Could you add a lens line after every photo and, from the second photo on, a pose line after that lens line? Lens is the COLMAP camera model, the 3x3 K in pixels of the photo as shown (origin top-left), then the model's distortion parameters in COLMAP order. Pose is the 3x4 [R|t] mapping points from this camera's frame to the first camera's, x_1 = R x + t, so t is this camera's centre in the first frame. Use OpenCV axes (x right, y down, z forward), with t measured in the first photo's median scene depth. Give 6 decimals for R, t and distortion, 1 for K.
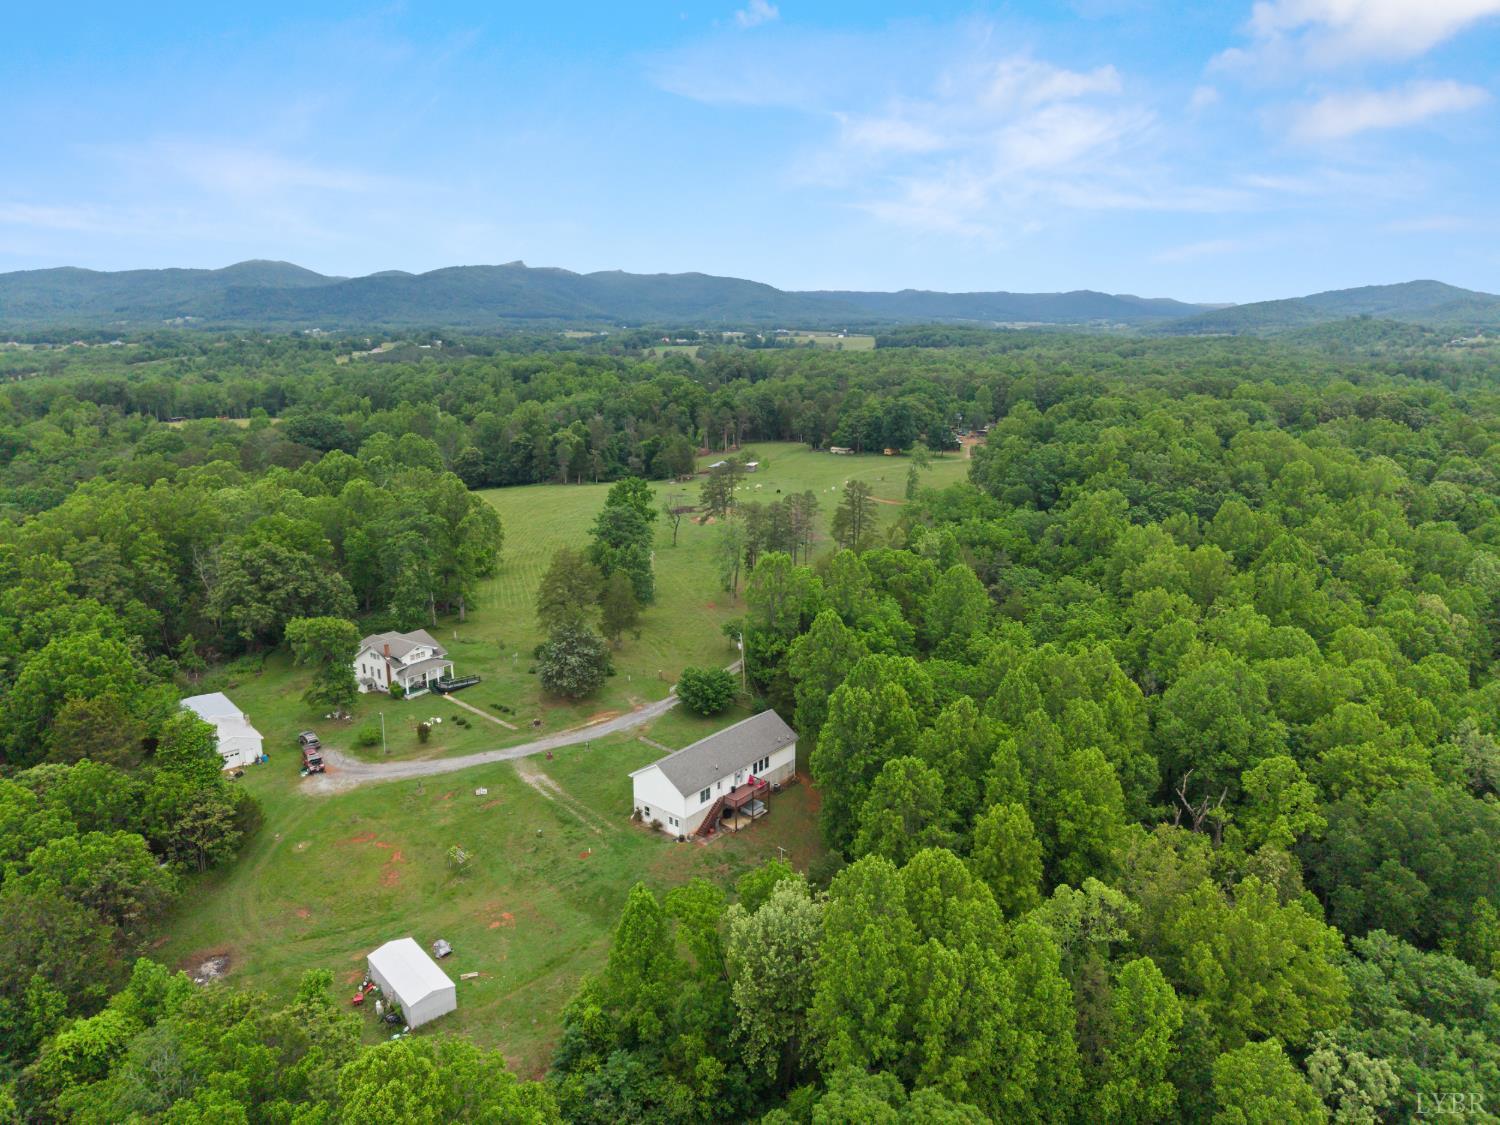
lens RADIAL K [[998.2, 0, 754.7], [0, 998.2, 589.7], [0, 0, 1]] dist [0.042168, -0.044920]
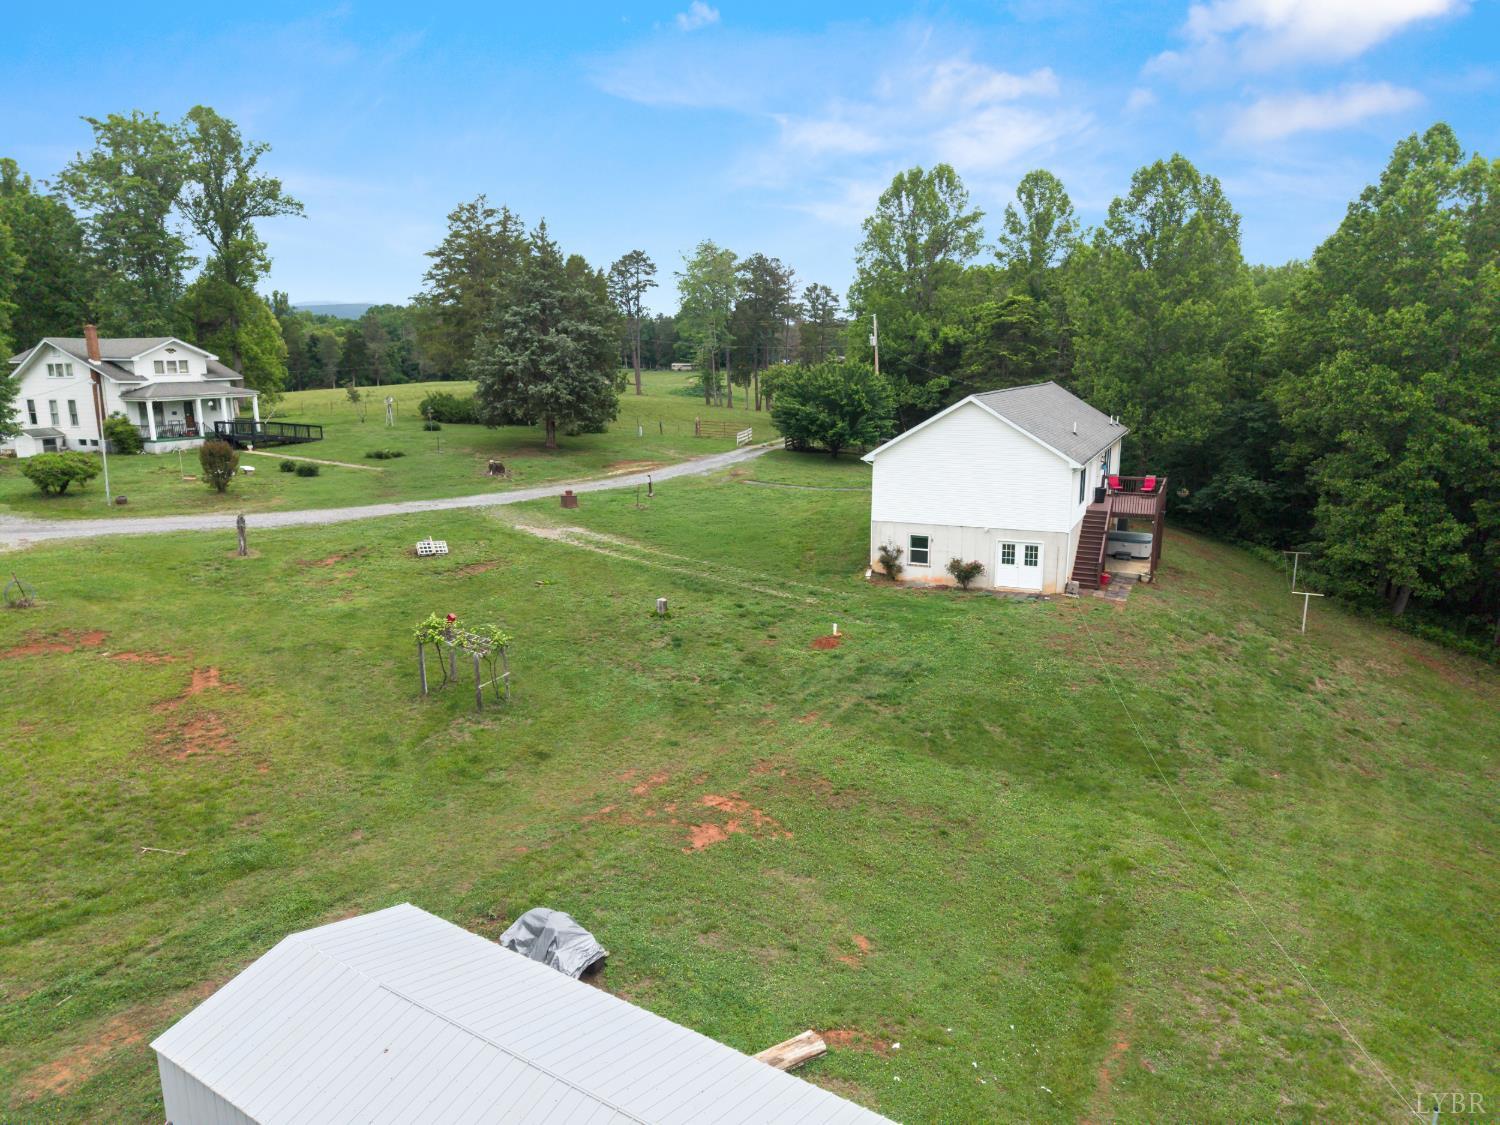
lens RADIAL K [[998.2, 0, 748.6], [0, 998.2, 572.2], [0, 0, 1]] dist [0.042168, -0.044920]
pose [[0.965960, -0.050923, 0.253630, -0.205997], [0.065448, 0.996644, -0.049159, 0.190126], [-0.250275, 0.064085, 0.966051, 0.510368]]
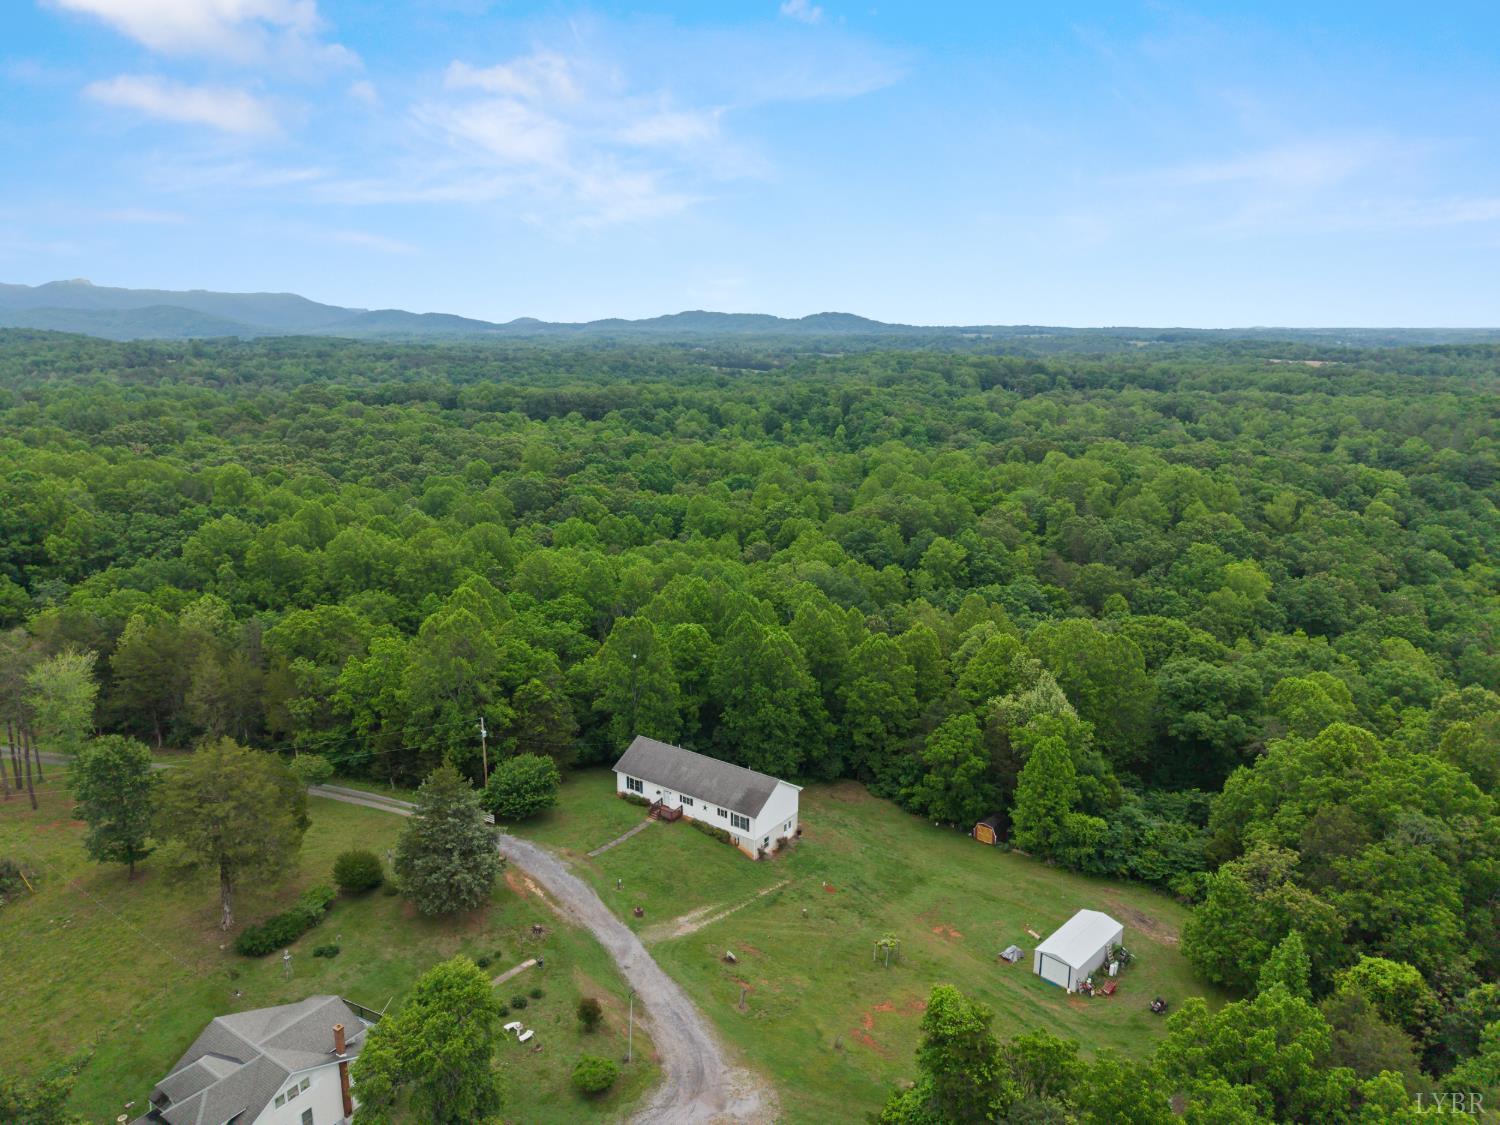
lens RADIAL K [[998.2, 0, 750.2], [0, 998.2, 563.9], [0, 0, 1]] dist [0.042168, -0.044920]
pose [[-0.064933, -0.225904, 0.971983, -0.753756], [0.264894, 0.935192, 0.235049, -0.195903], [-0.962089, 0.272735, -0.000884, 0.735139]]
